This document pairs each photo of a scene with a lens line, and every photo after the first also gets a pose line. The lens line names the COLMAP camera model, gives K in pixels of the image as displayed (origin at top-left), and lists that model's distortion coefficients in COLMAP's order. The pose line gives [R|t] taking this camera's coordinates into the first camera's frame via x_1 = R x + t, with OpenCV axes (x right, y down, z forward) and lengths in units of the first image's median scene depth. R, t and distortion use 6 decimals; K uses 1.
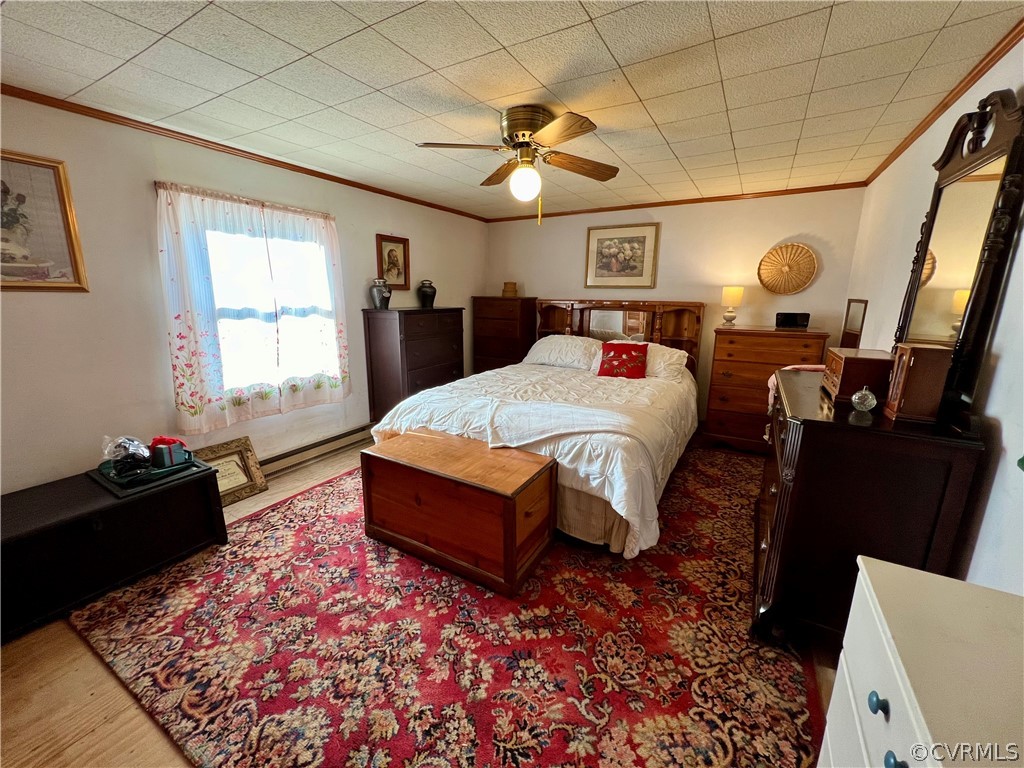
lens RADIAL K [[410.5, 0, 508.3], [0, 410.5, 385.1], [0, 0, 1]] dist [-0.001967, -0.000135]
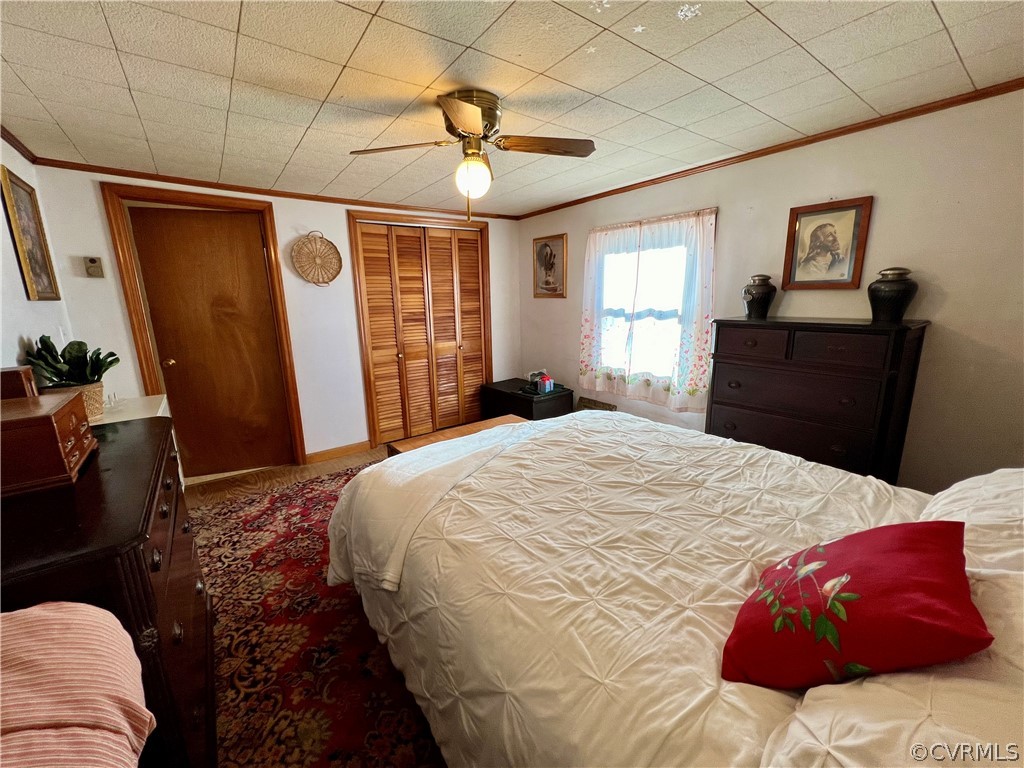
lens RADIAL K [[410.5, 0, 510.5], [0, 410.5, 382.8], [0, 0, 1]] dist [-0.001967, -0.000135]
pose [[-0.387662, 0.192576, -0.901461, 0.814328], [-0.184297, 0.941998, 0.280490, -0.306122], [0.903190, 0.274872, -0.329686, 1.345843]]
